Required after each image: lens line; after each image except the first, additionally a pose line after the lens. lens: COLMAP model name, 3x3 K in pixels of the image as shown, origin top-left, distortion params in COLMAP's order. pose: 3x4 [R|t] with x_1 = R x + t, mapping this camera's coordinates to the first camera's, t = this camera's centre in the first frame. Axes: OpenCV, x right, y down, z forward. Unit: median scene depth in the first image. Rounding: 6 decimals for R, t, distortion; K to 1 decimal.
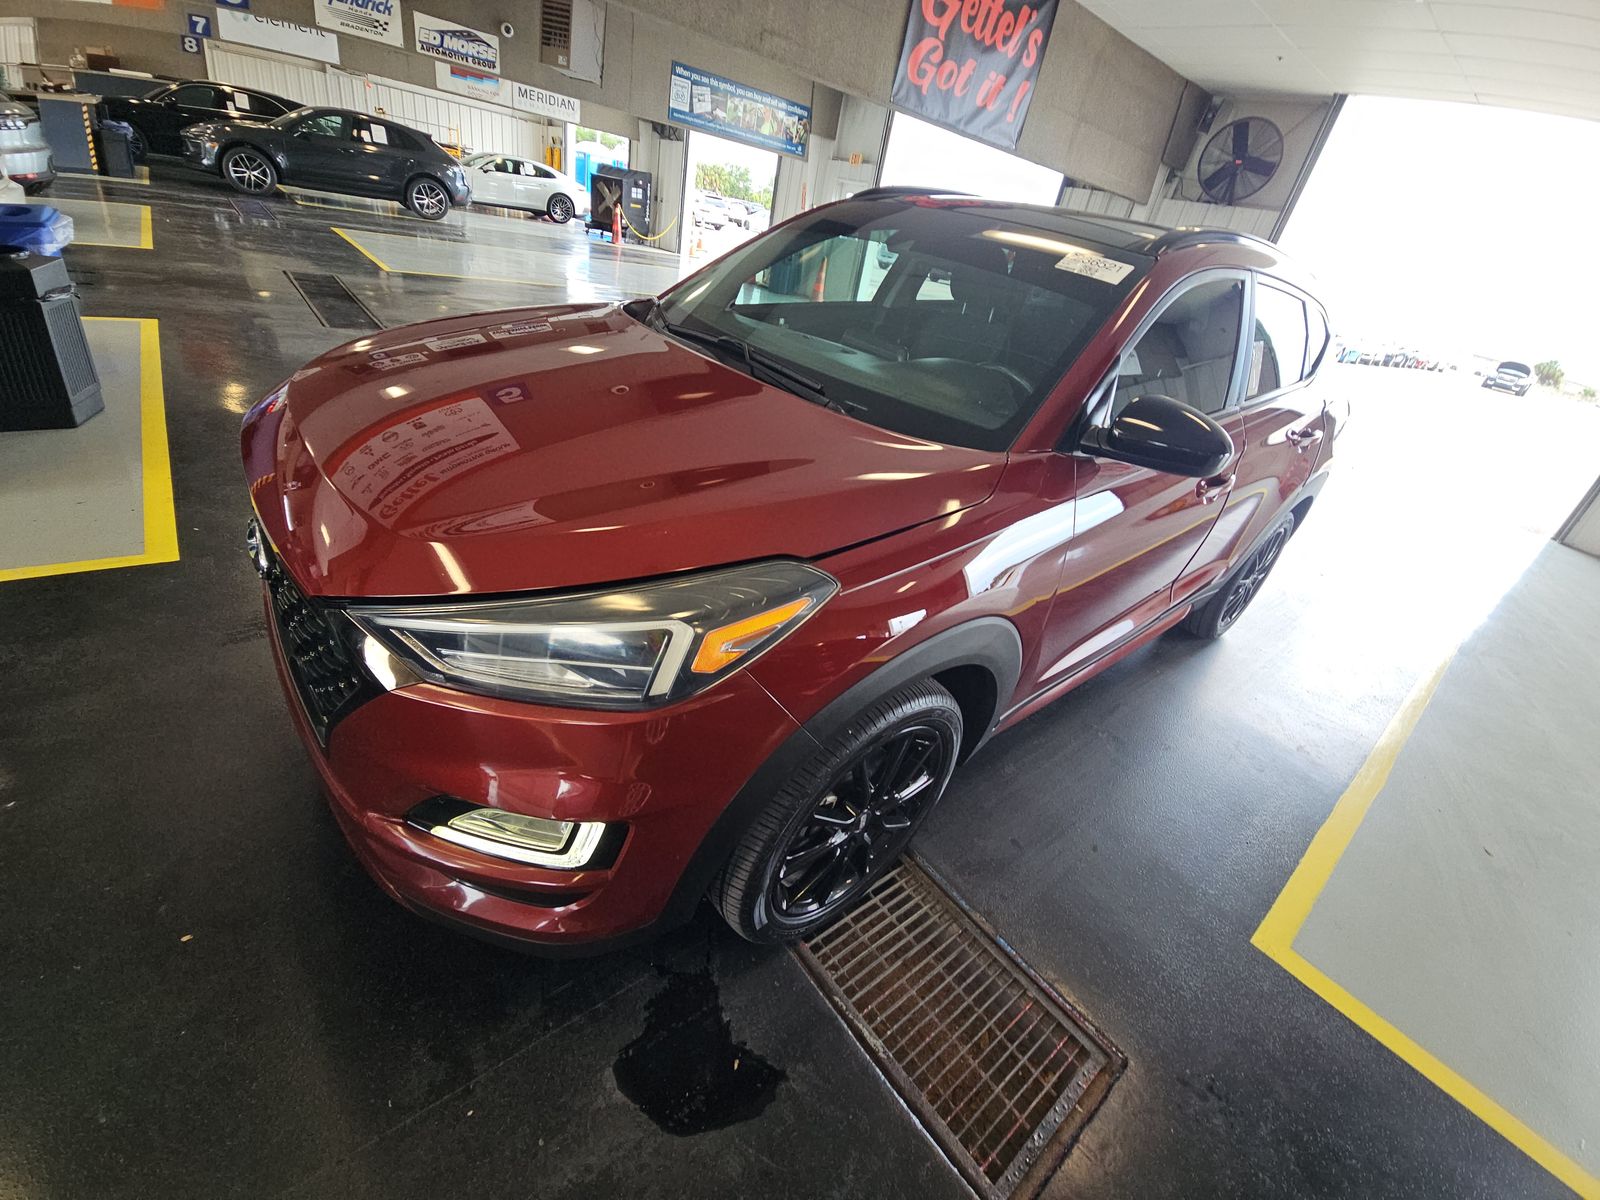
lens RADIAL K [[643.6, 0, 800.0], [0, 643.6, 600.0], [0, 0, 1]] dist [0.019815, -0.019116]
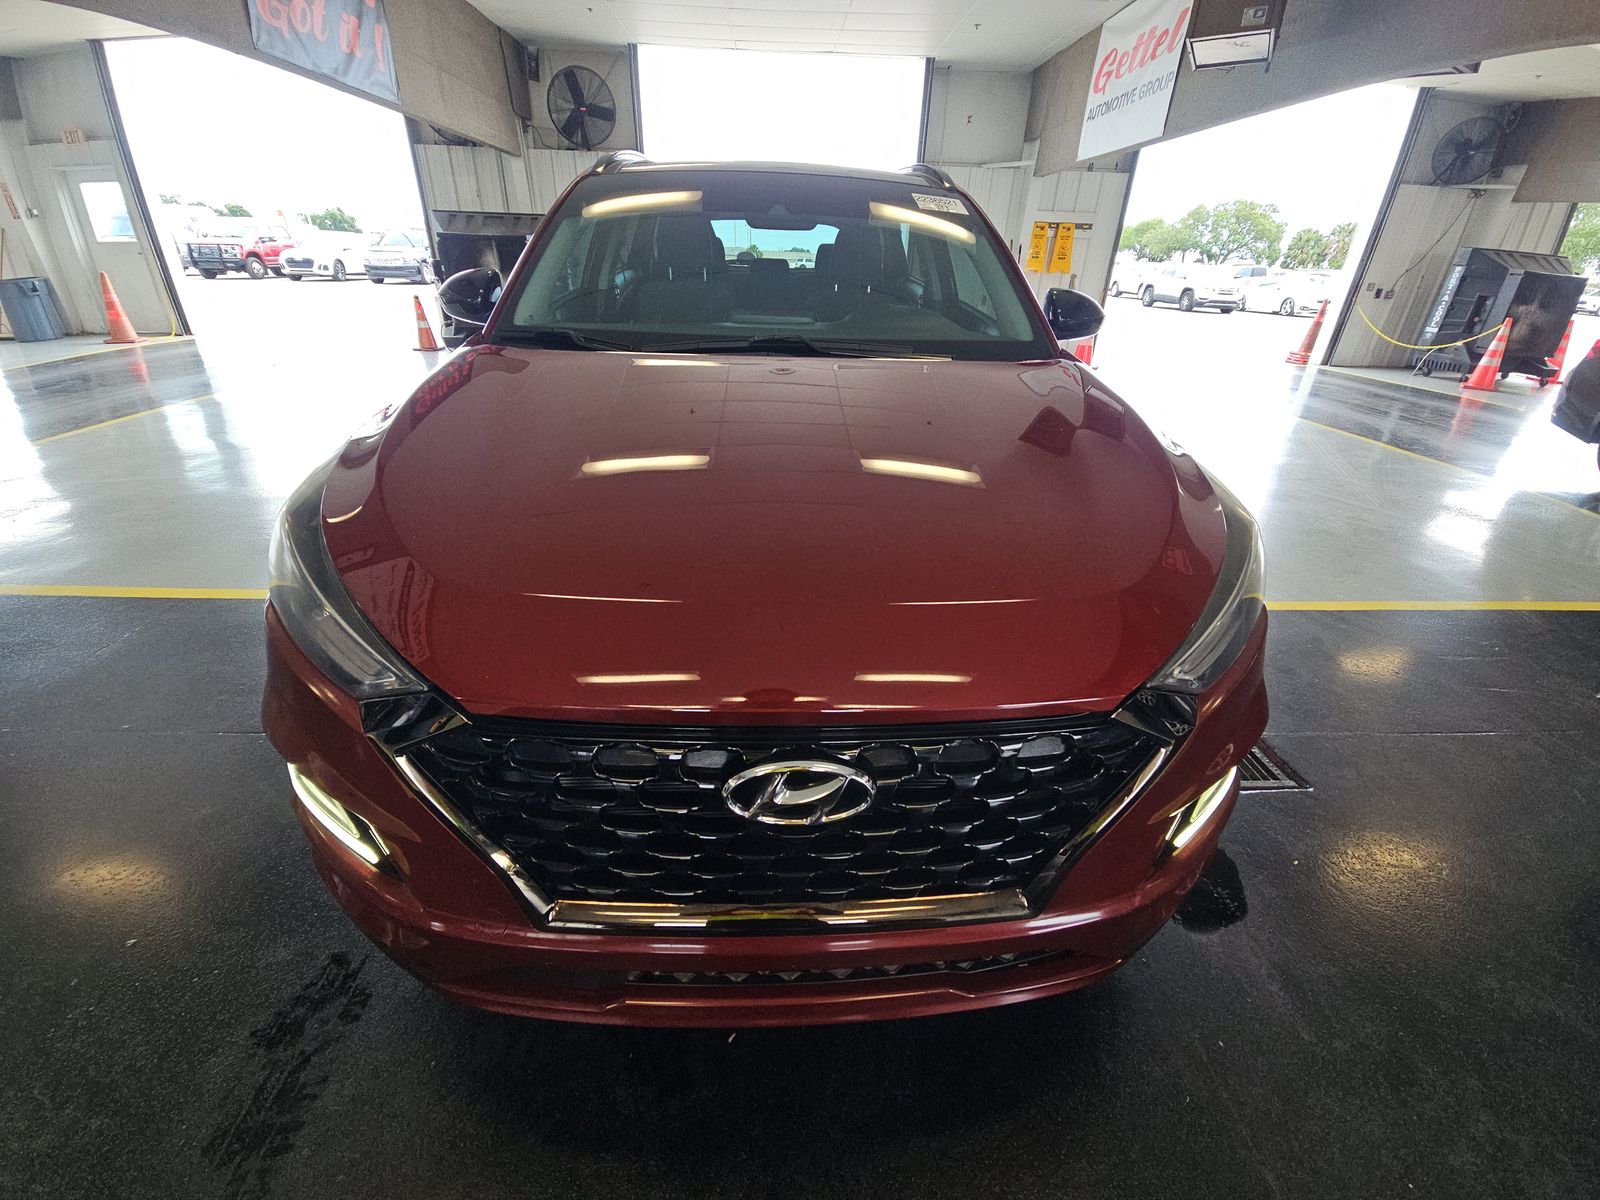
lens RADIAL K [[643.6, 0, 800.0], [0, 643.6, 600.0], [0, 0, 1]] dist [0.019815, -0.019116]
pose [[0.595289, -0.497721, 0.630796, -0.199002], [0.466001, 0.853393, 0.233588, -0.064100], [-0.654579, 0.154899, 0.739954, 0.091389]]
